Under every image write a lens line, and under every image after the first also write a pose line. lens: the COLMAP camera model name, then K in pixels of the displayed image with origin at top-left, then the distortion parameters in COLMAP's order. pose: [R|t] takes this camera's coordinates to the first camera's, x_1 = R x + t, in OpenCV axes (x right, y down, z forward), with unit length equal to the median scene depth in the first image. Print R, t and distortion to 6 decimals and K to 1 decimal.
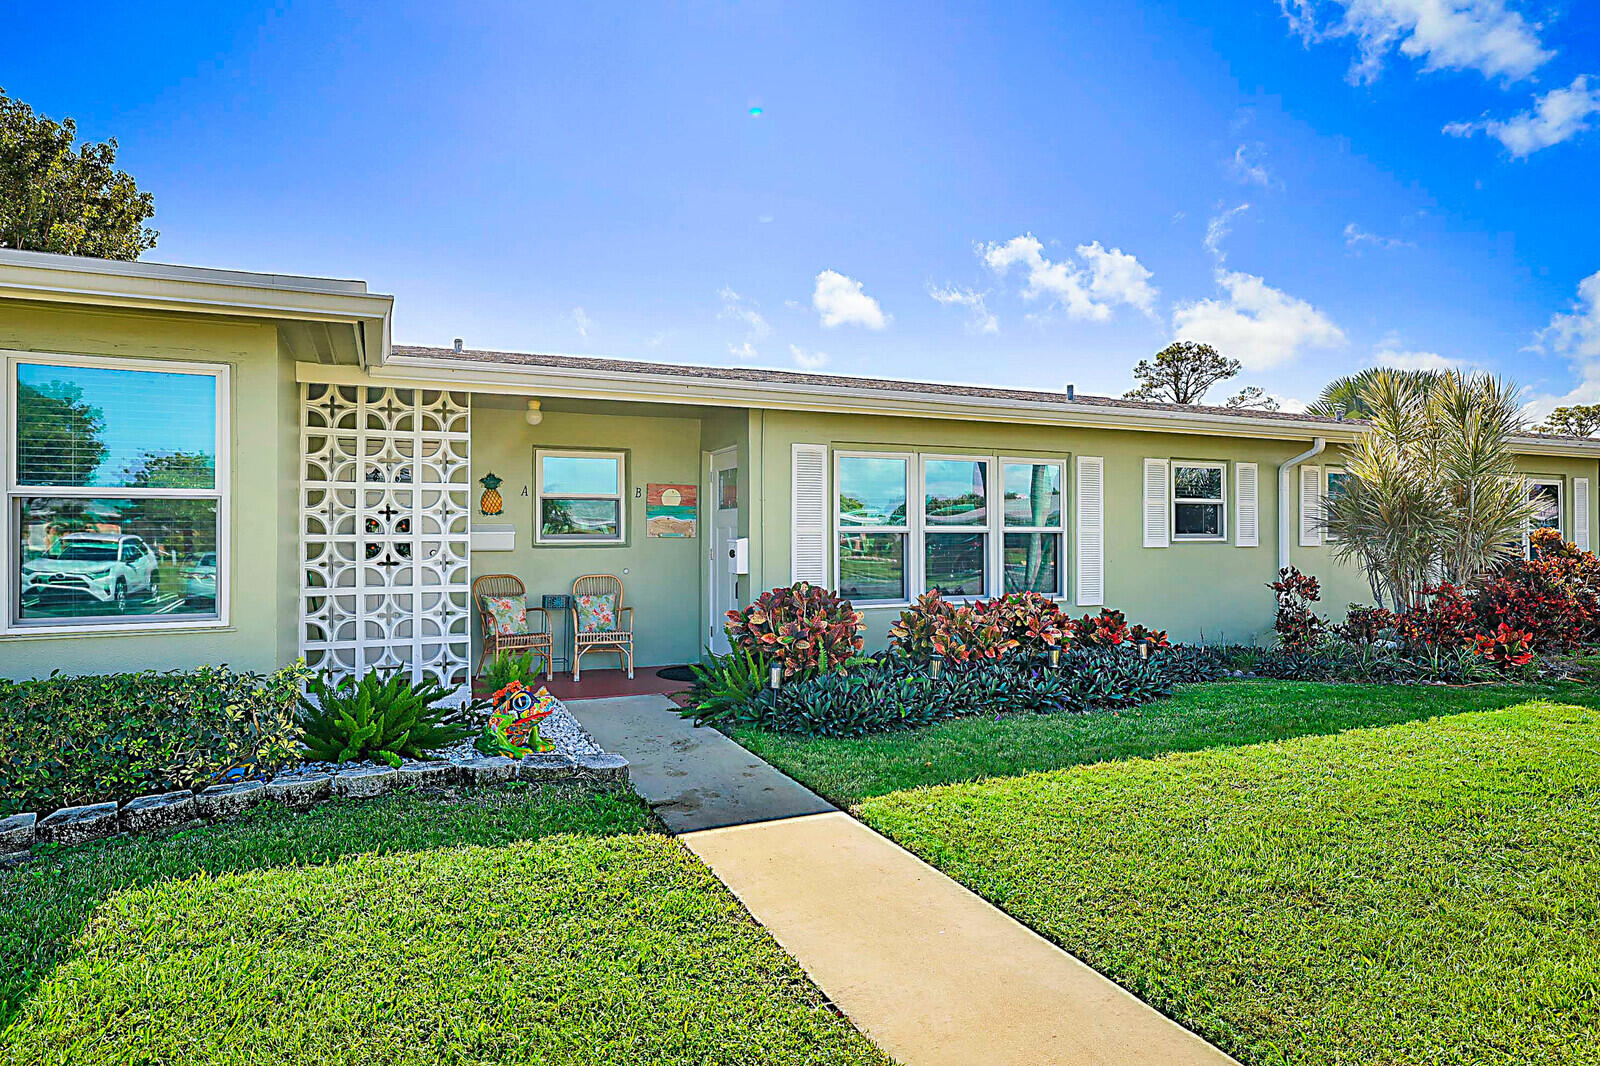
lens RADIAL K [[946.0, 0, 805.1], [0, 946.0, 539.8], [0, 0, 1]] dist [0.010695, 0.003414]
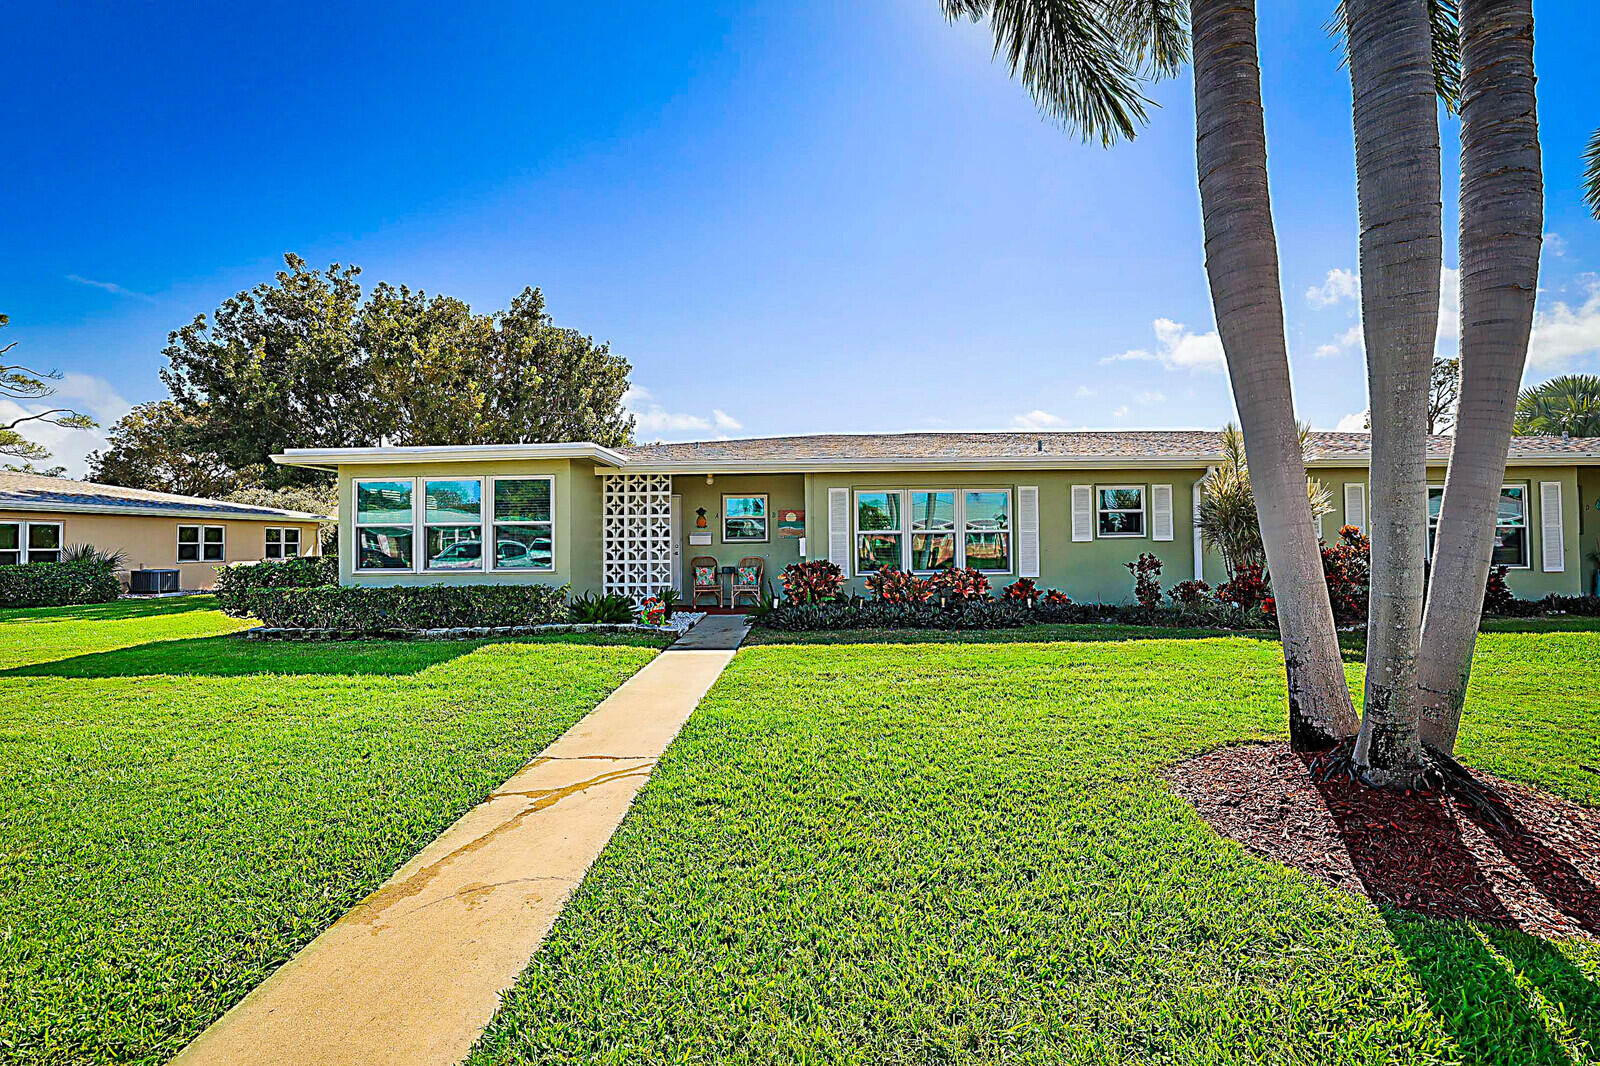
lens RADIAL K [[721.6, 0, 798.4], [0, 721.6, 529.4], [0, 0, 1]] dist [-0.001744, -0.000079]
pose [[0.898515, -0.015113, -0.438683, 0.547240], [0.006486, 0.999755, -0.021159, 0.011641], [0.438895, 0.016166, 0.898393, -0.323102]]
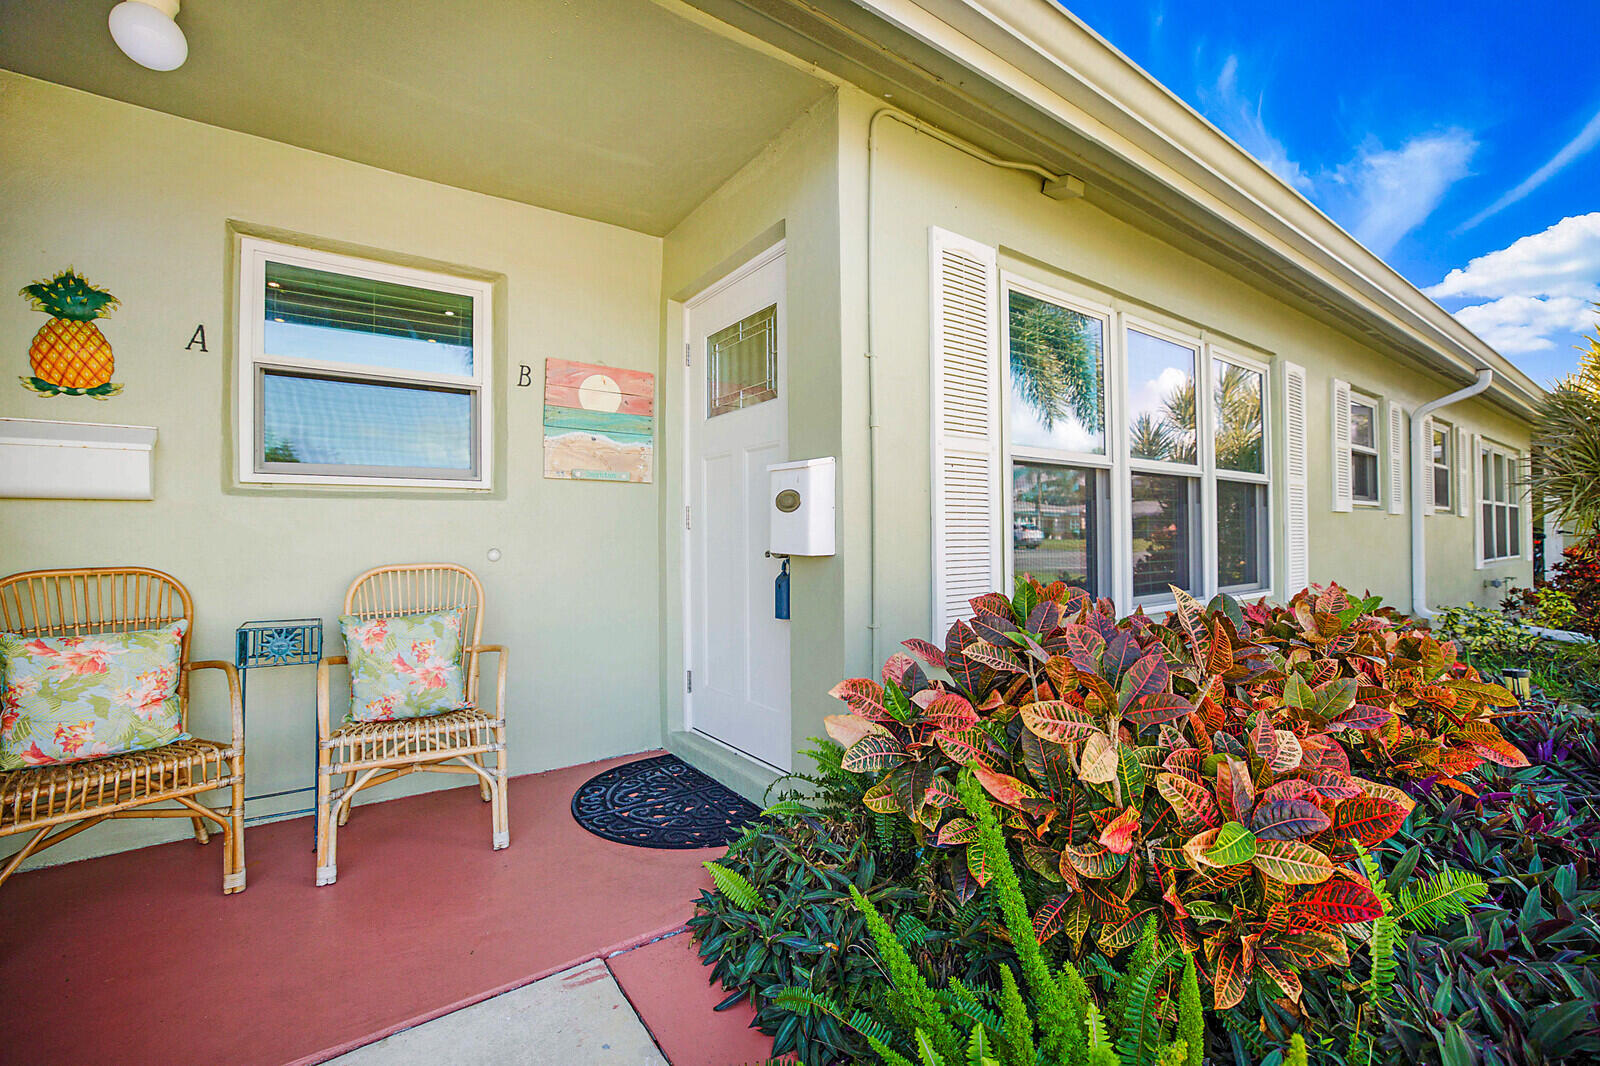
lens RADIAL K [[684.8, 0, 791.1], [0, 684.8, 532.1], [0, 0, 1]] dist [-0.002313, 0.000048]
pose [[0.984014, -0.003917, 0.178048, -0.117410], [0.005320, 0.999958, -0.007402, 0.027273], [-0.178011, 0.008231, 0.983994, 0.704044]]
